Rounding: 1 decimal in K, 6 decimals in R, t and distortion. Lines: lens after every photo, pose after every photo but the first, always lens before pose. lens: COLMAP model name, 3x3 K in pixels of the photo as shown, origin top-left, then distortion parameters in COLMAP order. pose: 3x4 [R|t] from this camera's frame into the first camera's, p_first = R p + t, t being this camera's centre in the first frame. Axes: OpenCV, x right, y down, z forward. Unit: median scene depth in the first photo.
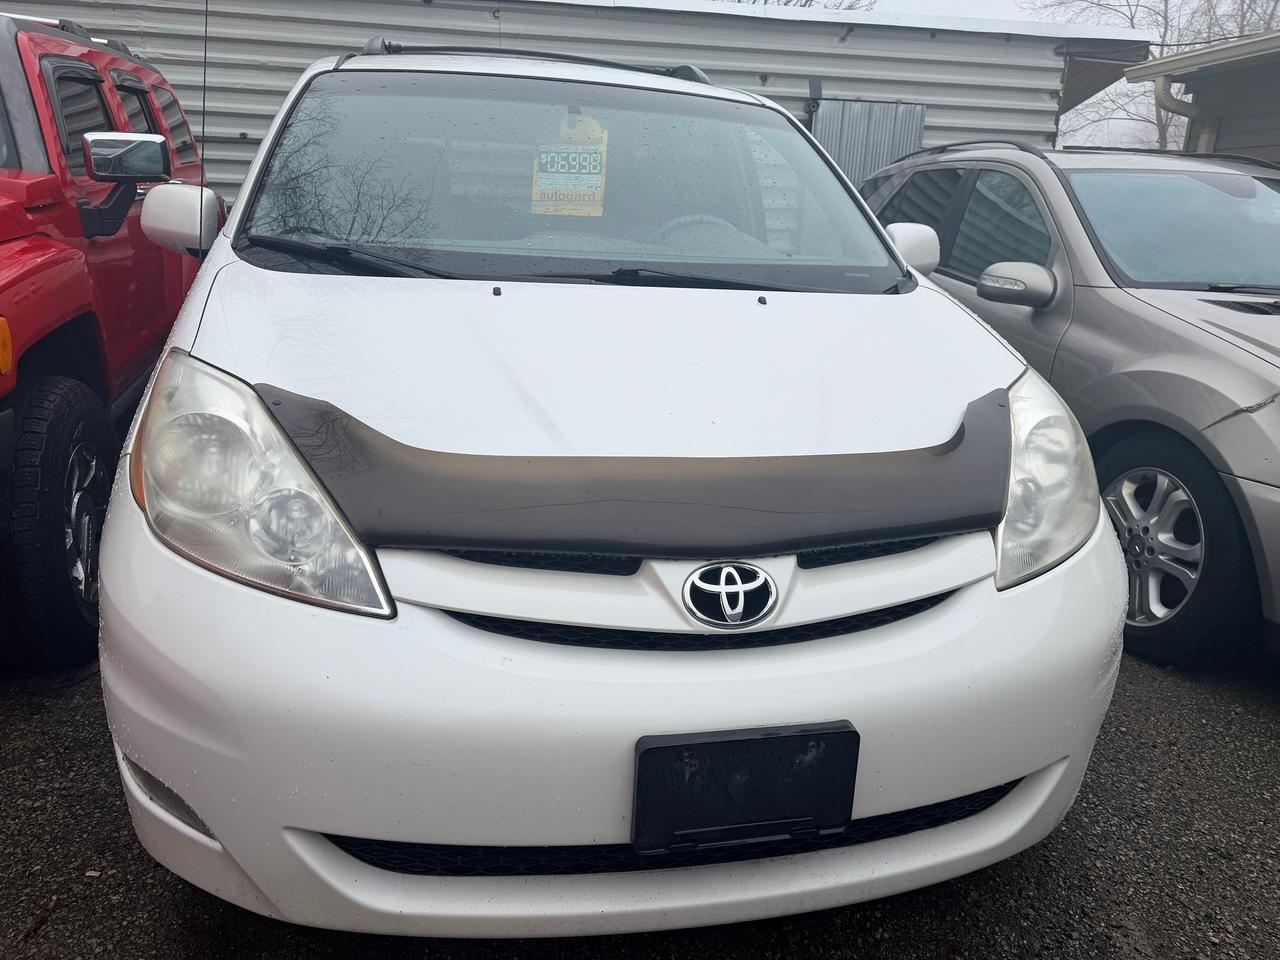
lens RADIAL K [[894.6, 0, 640.3], [0, 894.6, 510.8], [0, 0, 1]] dist [0.019615, -0.002147]
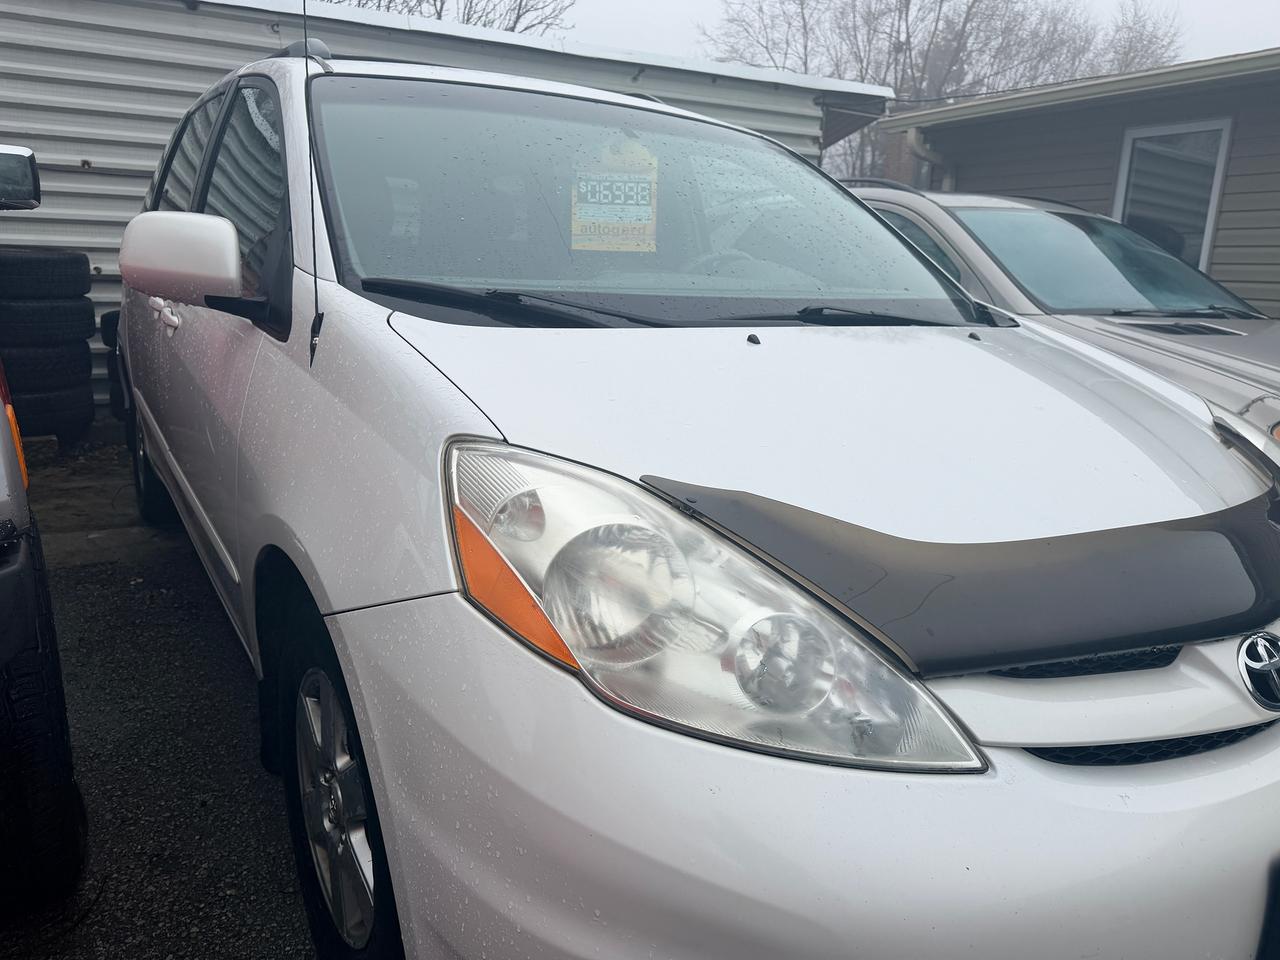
lens RADIAL K [[924.8, 0, 640.0], [0, 924.8, 480.0], [0, 0, 1]] dist [0.033655, 0.000064]
pose [[0.942408, -0.085940, 0.323236, -0.374315], [0.110535, 0.992150, -0.058481, -0.051946], [-0.315672, 0.090842, 0.944510, 0.158201]]
